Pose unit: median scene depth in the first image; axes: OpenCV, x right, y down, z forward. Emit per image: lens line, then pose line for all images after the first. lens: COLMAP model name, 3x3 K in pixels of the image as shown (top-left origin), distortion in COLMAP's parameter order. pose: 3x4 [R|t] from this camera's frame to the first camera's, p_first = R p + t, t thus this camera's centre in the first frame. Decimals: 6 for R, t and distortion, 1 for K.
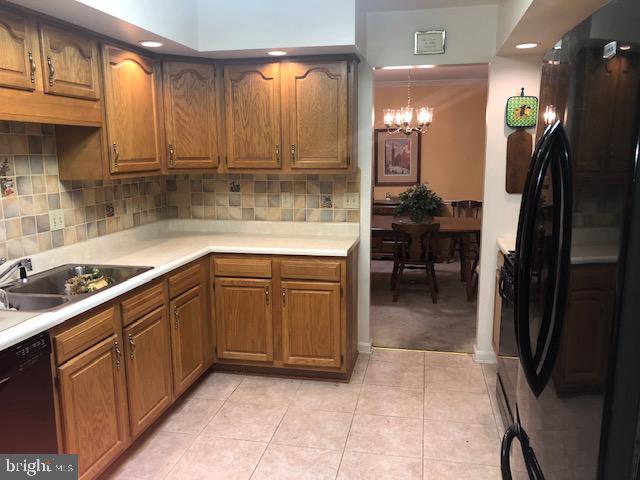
lens RADIAL K [[516.3, 0, 320.5], [0, 516.3, 242.5], [0, 0, 1]] dist [0.011918, -0.021327]
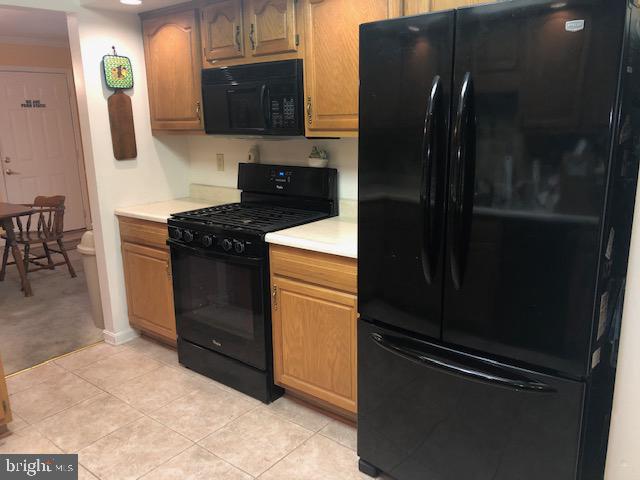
lens RADIAL K [[516.3, 0, 318.8], [0, 516.3, 236.2], [0, 0, 1]] dist [0.011918, -0.021327]
pose [[0.470207, -0.207939, 0.857710, -0.308289], [0.176616, 0.974359, 0.139396, -0.026420], [-0.864704, 0.085940, 0.494875, 0.233270]]
